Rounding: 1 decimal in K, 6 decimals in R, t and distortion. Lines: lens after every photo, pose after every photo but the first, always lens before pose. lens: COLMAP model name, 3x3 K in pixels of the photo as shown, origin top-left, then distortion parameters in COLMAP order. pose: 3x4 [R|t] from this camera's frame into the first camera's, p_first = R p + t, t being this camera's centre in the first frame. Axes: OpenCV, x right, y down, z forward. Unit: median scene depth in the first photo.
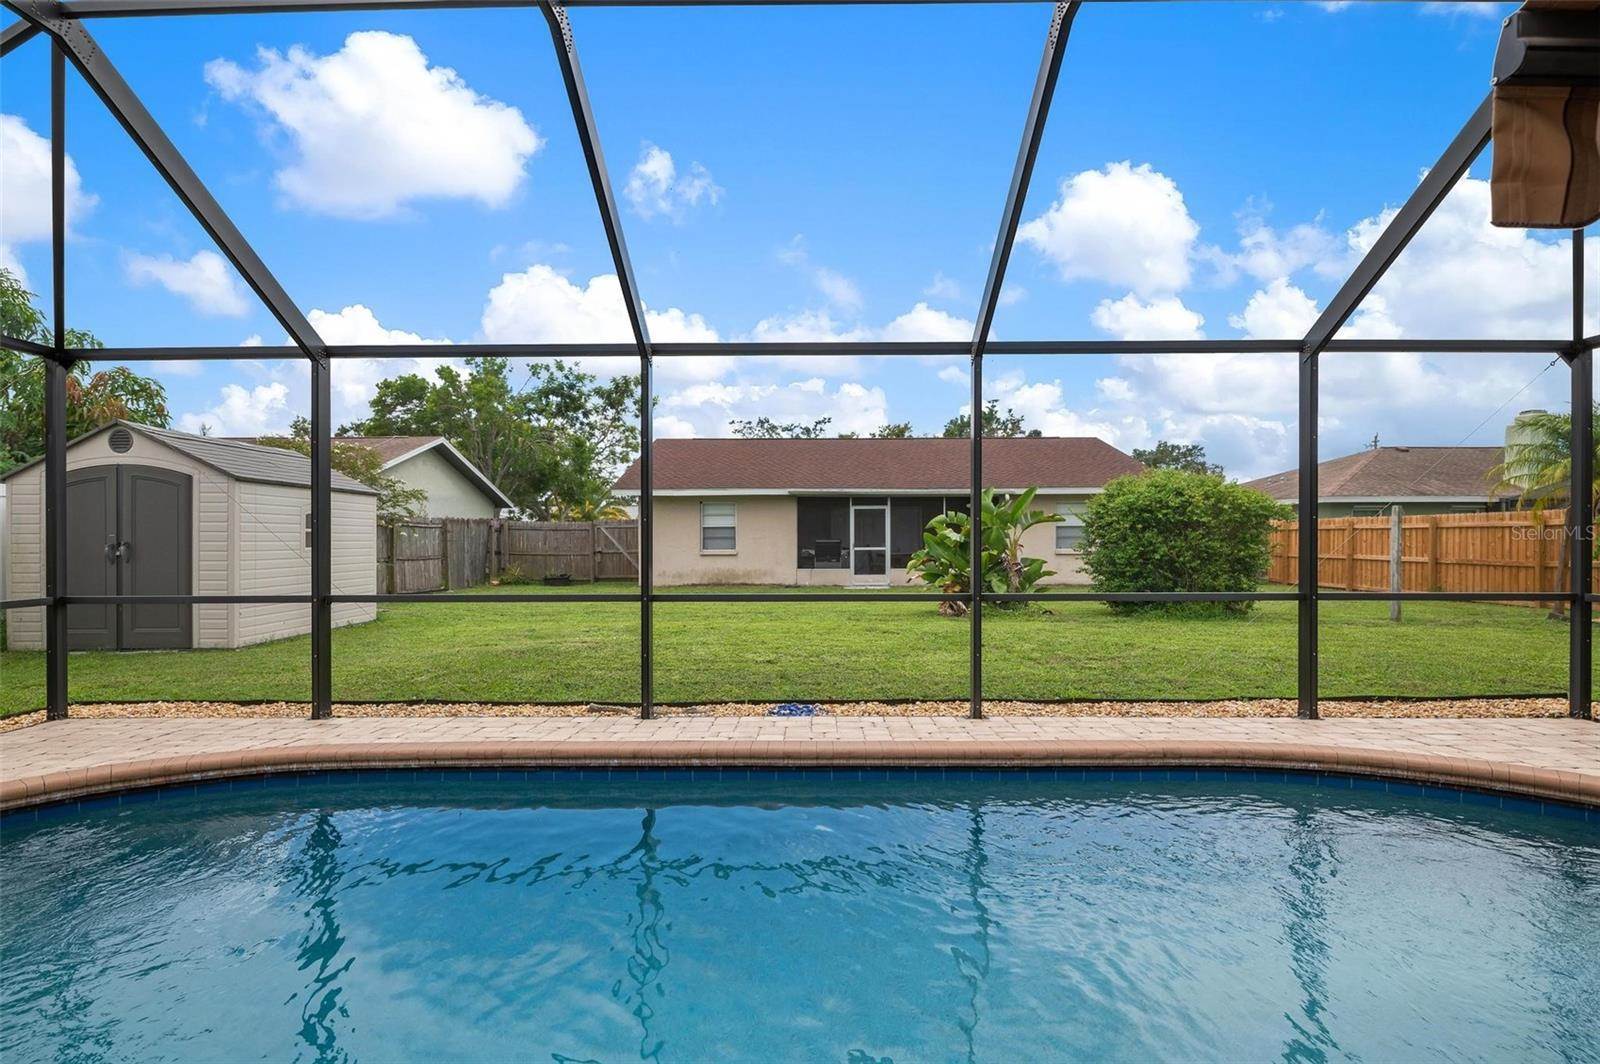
lens RADIAL K [[771.5, 0, 809.0], [0, 771.5, 552.5], [0, 0, 1]] dist [0.000473, -0.000571]
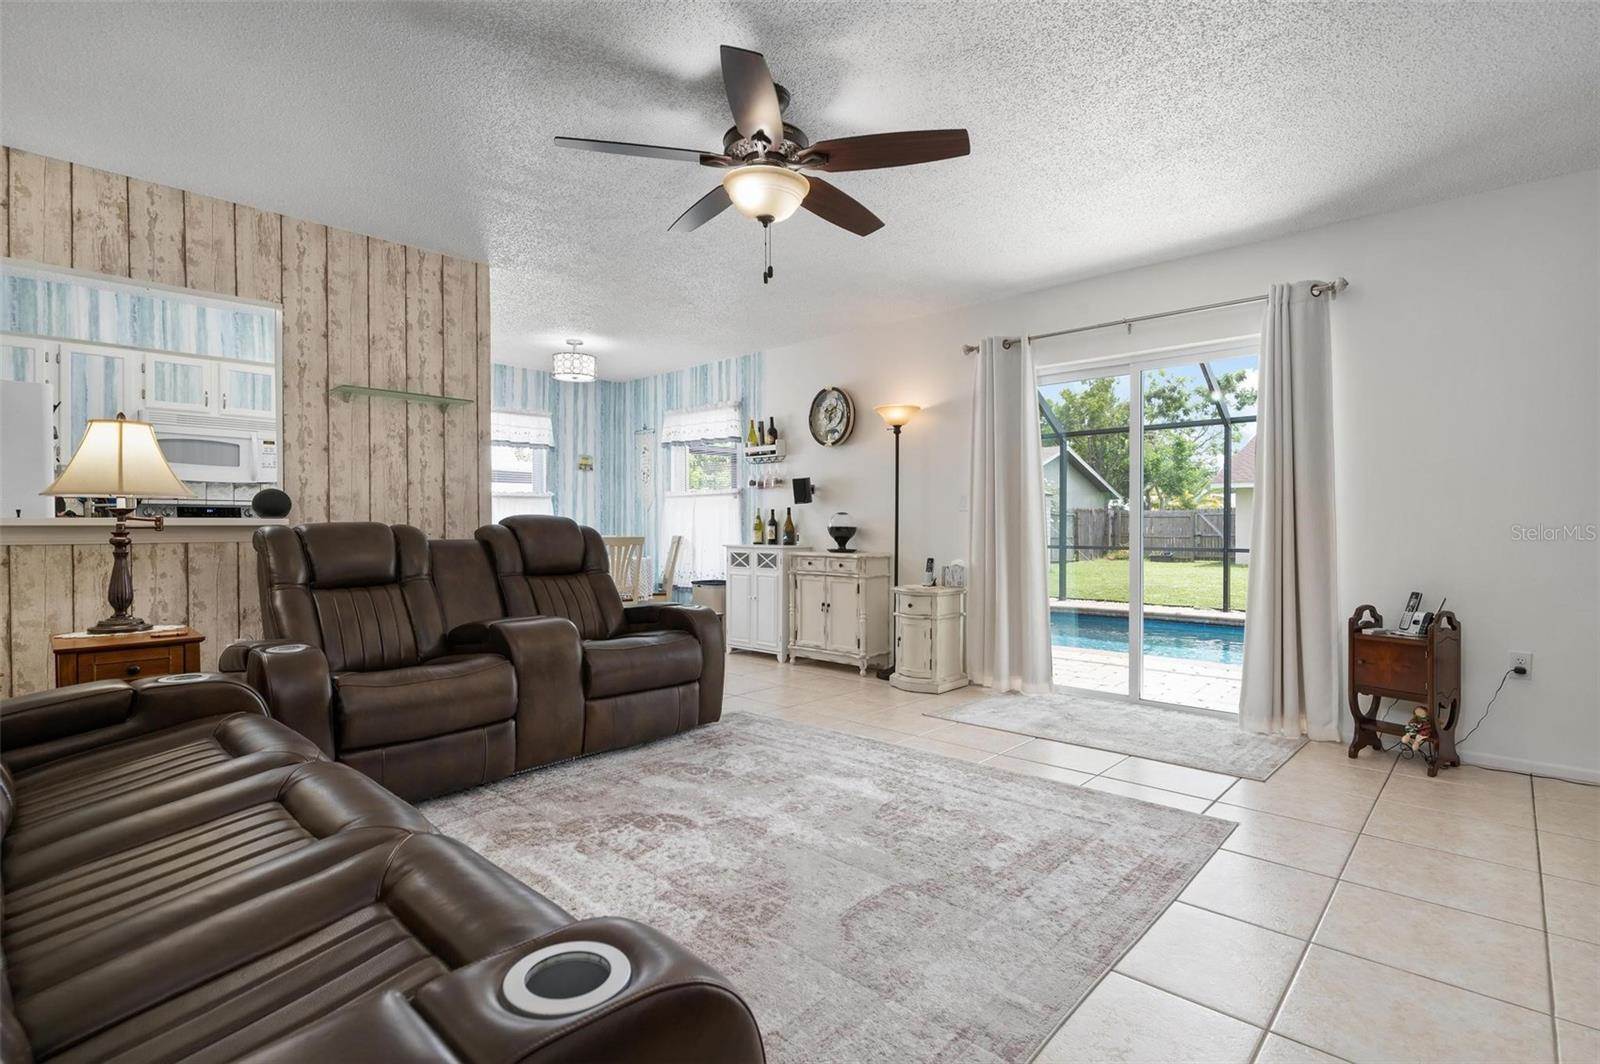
lens RADIAL K [[763.5, 0, 800.0], [0, 763.5, 532.0], [0, 0, 1]] dist [0.000963, -0.000031]
pose [[0.734826, 0.005517, -0.678233, 0.089111], [-0.014356, 0.999869, -0.007420, 0.014019], [0.678103, 0.015189, 0.734810, -0.335317]]
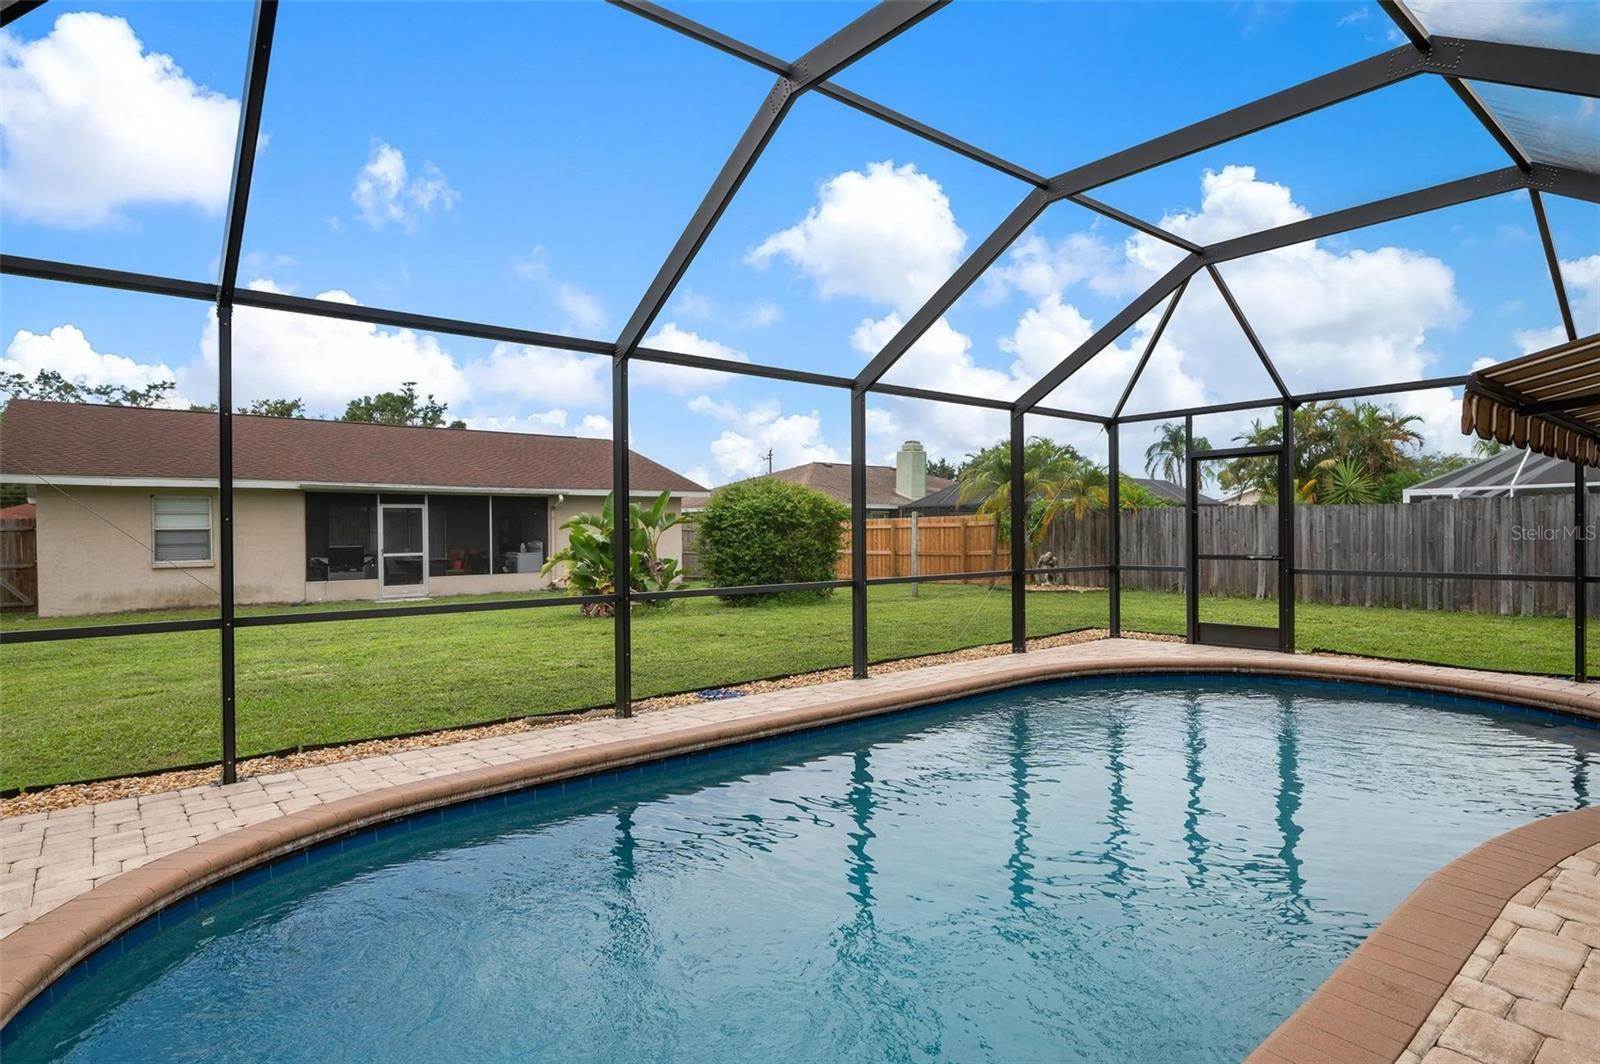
lens RADIAL K [[840.9, 0, 800.0], [0, 840.9, 532.0], [0, 0, 1]] dist [0.023087, -0.016960]
pose [[0.766002, -0.004905, 0.642820, -0.207505], [0.024276, 0.999478, -0.021302, 0.000810], [-0.642380, 0.031923, 0.765721, 0.002126]]
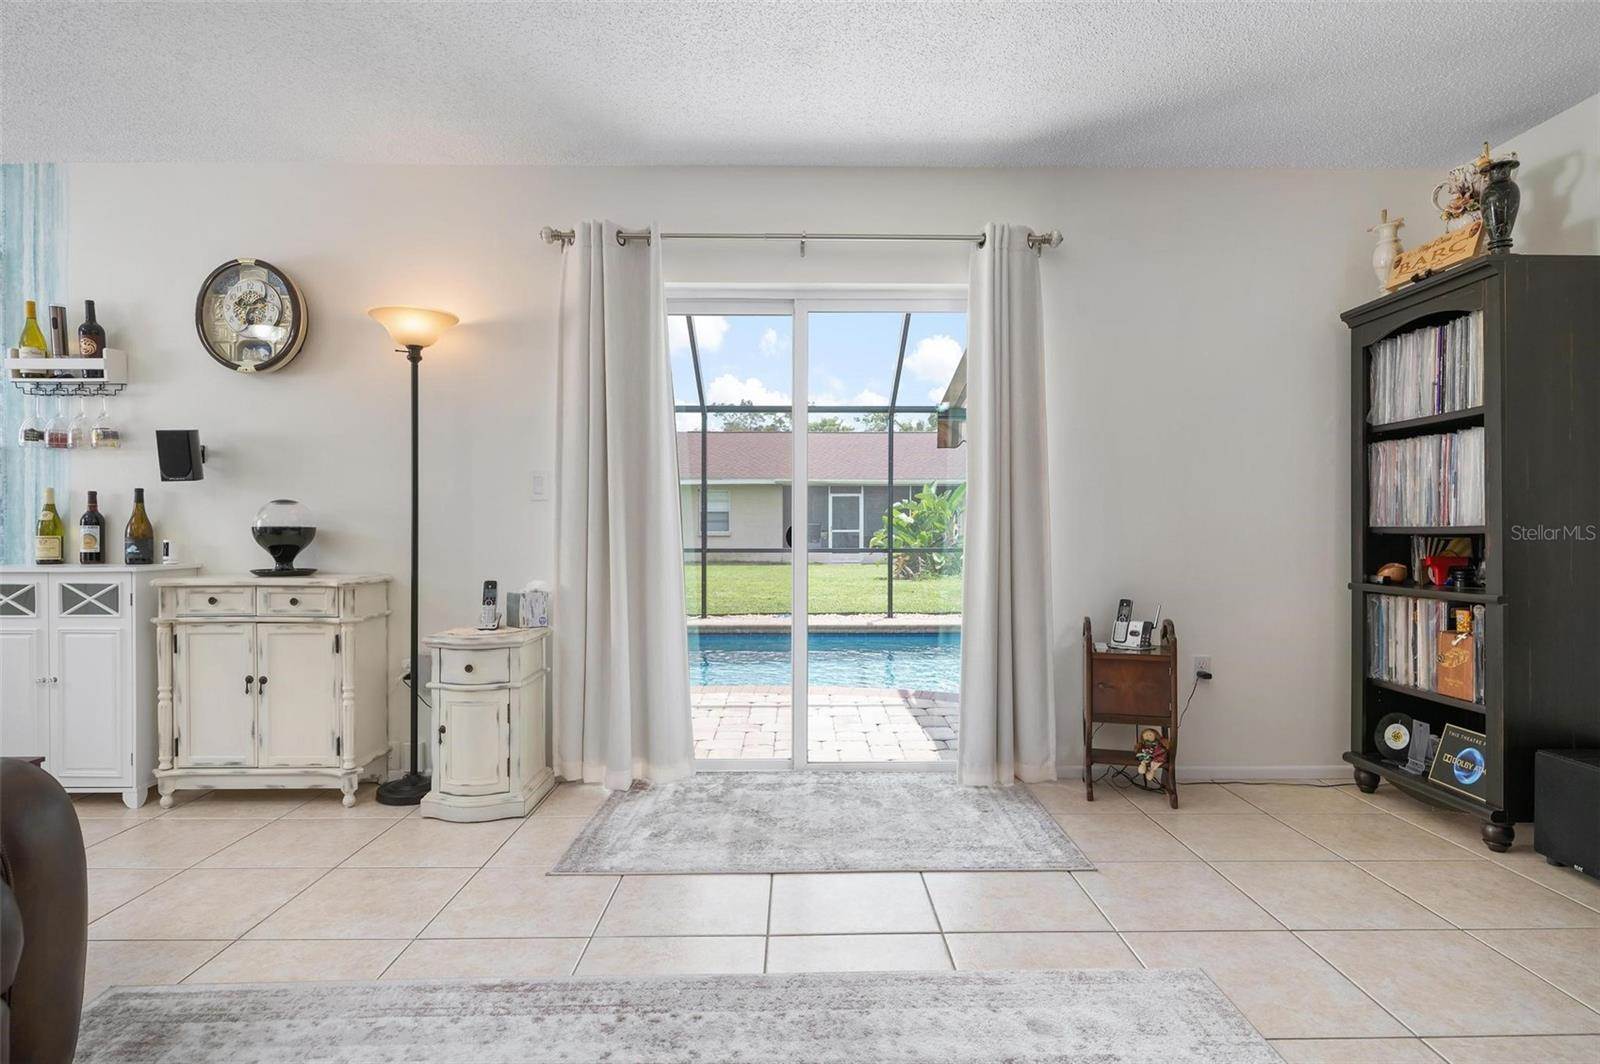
lens RADIAL K [[840.9, 0, 800.0], [0, 840.9, 532.0], [0, 0, 1]] dist [0.023087, -0.016960]
pose [[0.999927, -0.000976, 0.012073, -0.004621], [0.001119, 0.999929, -0.011887, 0.012631], [-0.012061, 0.011900, 0.999856, -0.275979]]
